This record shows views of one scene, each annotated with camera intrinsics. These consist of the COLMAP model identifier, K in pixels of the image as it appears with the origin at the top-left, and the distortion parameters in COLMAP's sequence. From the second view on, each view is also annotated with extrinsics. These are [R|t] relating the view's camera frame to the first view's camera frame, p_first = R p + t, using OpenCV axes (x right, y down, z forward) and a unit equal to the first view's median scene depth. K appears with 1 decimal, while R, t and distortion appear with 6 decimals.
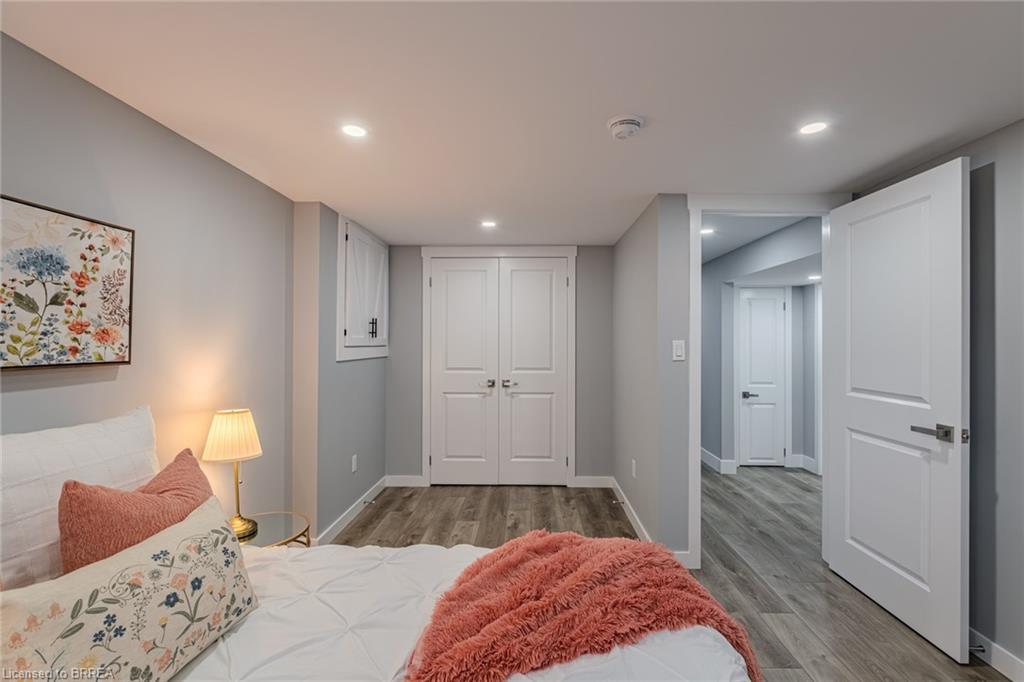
lens RADIAL K [[446.8, 0, 513.6], [0, 446.8, 339.0], [0, 0, 1]] dist [0.002366, -0.004410]
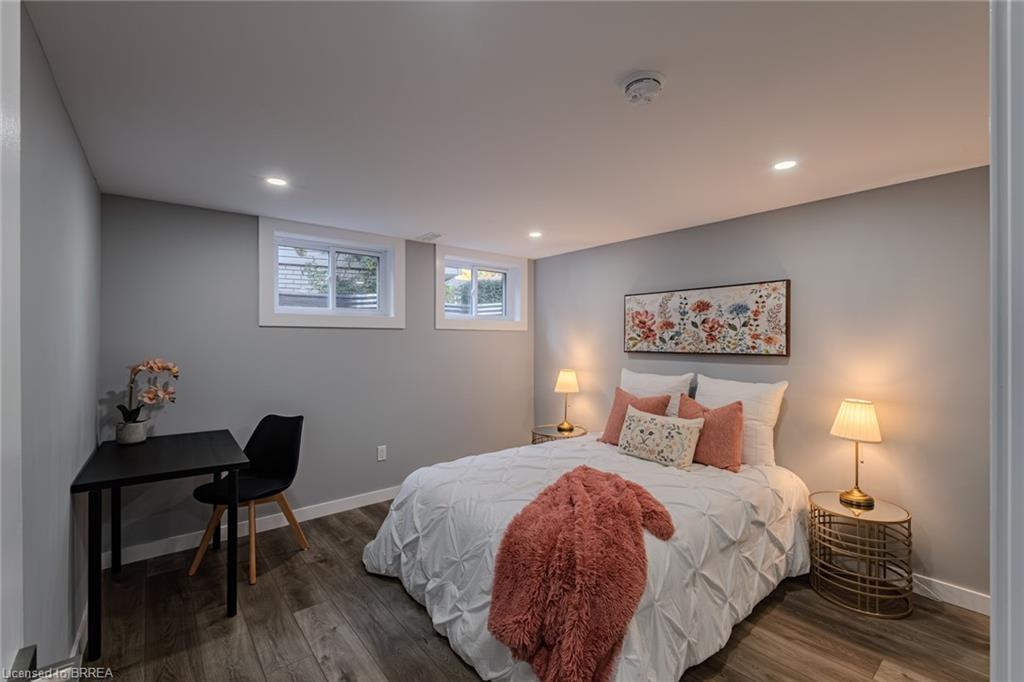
lens RADIAL K [[446.8, 0, 511.2], [0, 446.8, 339.8], [0, 0, 1]] dist [0.002366, -0.004410]
pose [[-0.745353, 0.002972, -0.666663, 1.253075], [0.005187, 0.999986, -0.001342, -0.013912], [0.666649, -0.004459, -0.745358, 1.787059]]
